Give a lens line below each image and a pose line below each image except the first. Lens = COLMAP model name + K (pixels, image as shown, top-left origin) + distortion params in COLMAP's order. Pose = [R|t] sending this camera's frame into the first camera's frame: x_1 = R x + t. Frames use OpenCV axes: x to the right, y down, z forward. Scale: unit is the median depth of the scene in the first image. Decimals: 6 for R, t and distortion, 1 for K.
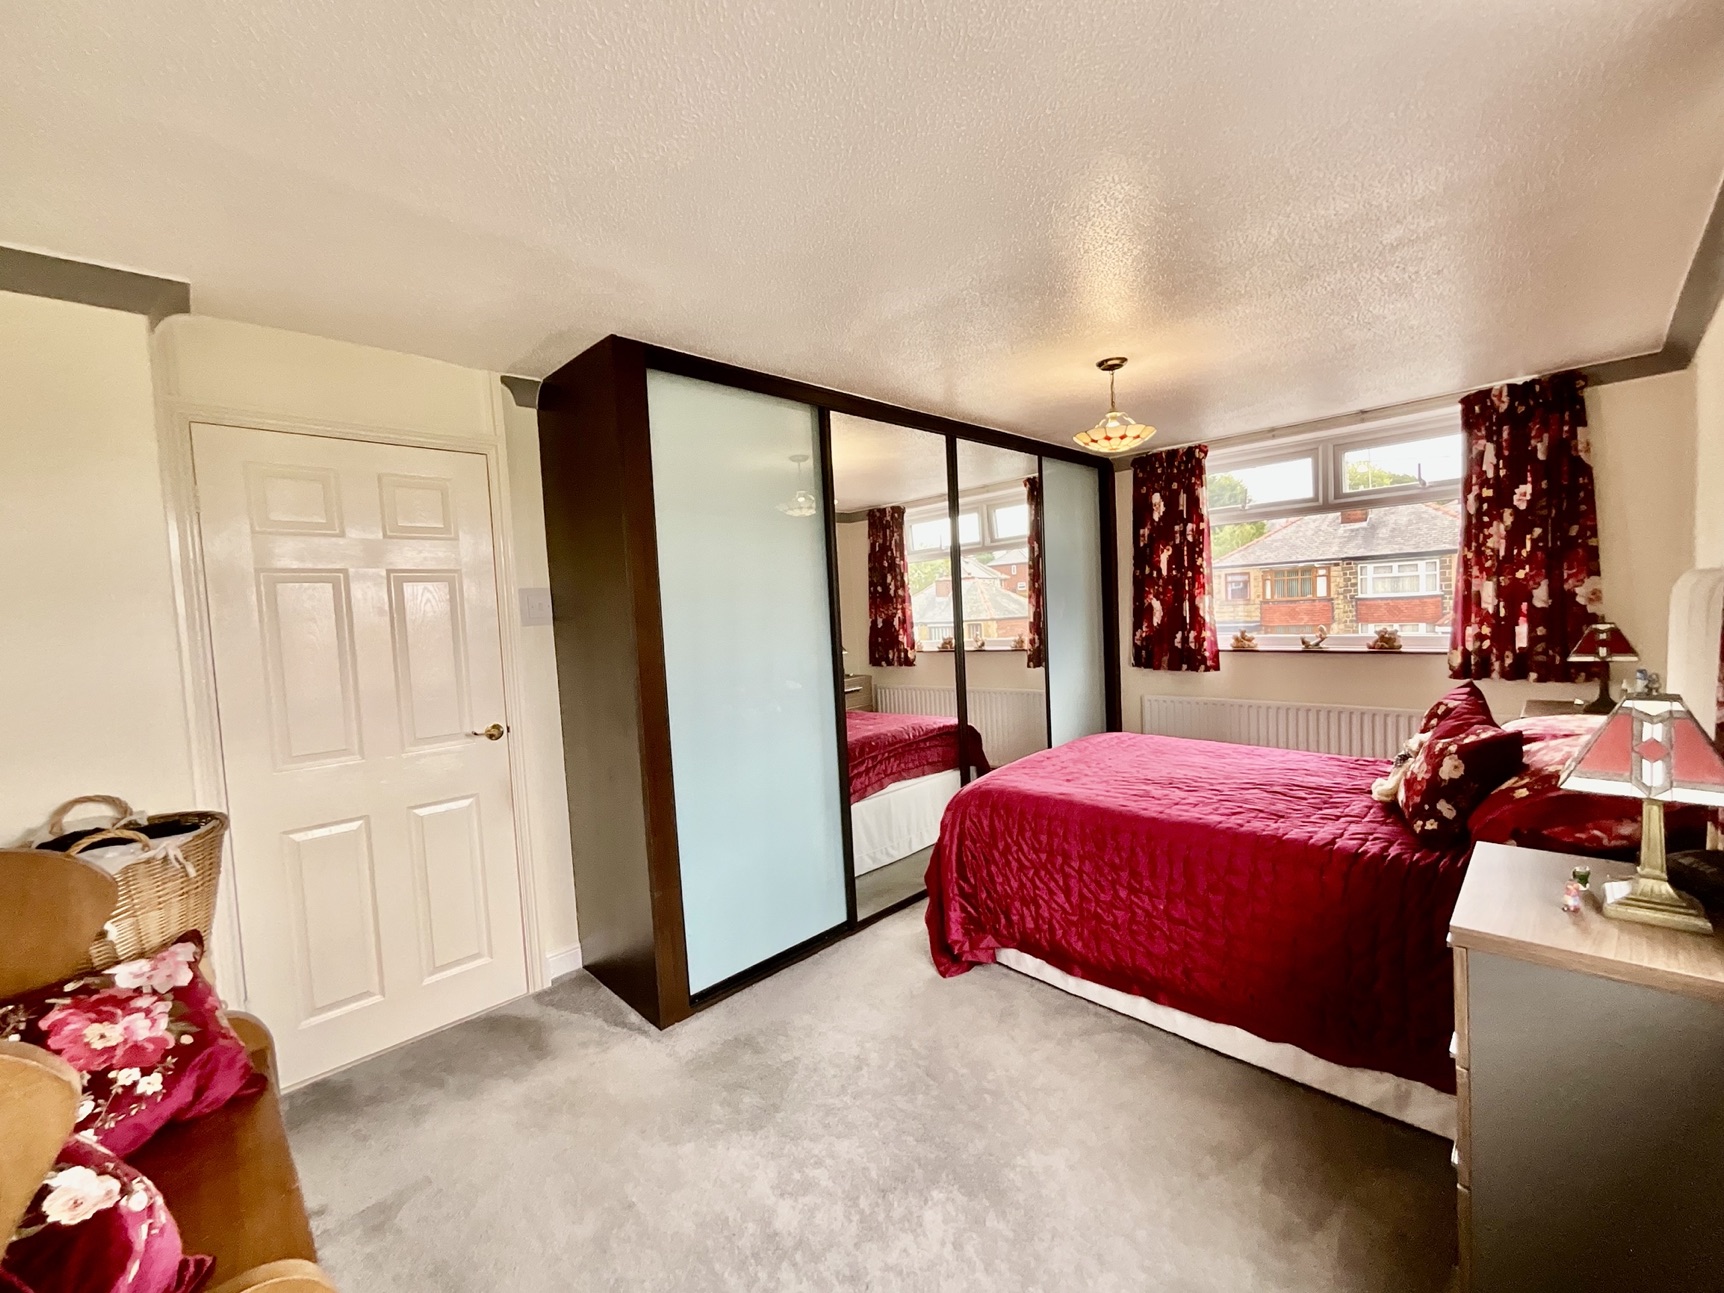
lens RADIAL K [[701.8, 0, 858.3], [0, 701.8, 642.9], [0, 0, 1]] dist [0.003034, -0.000209]
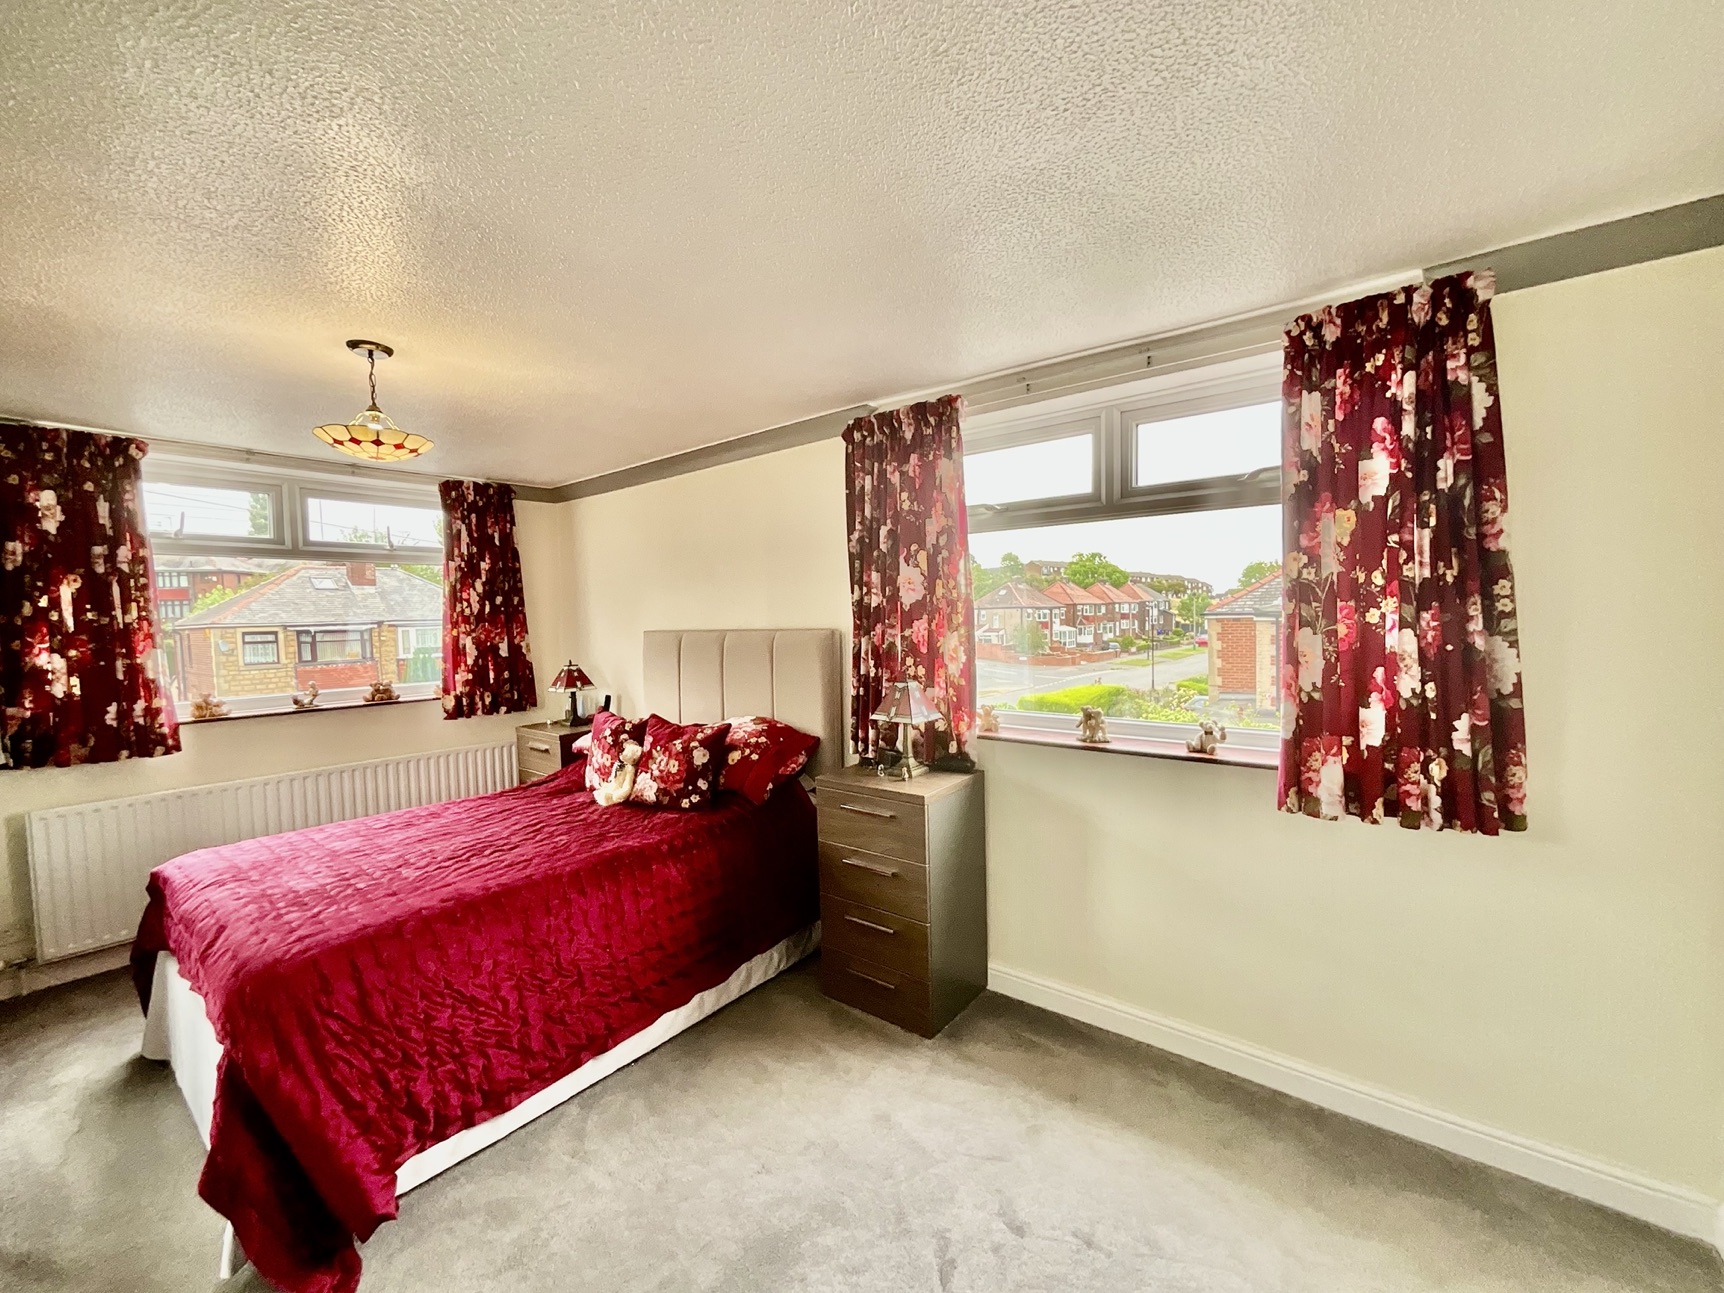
lens RADIAL K [[701.8, 0, 862.4], [0, 701.8, 645.4], [0, 0, 1]] dist [0.003034, -0.000209]
pose [[-0.129346, 0.009265, 0.991556, -0.398940], [0.078675, 0.996900, 0.000948, -0.019571], [-0.988473, 0.078133, -0.129674, 0.477403]]
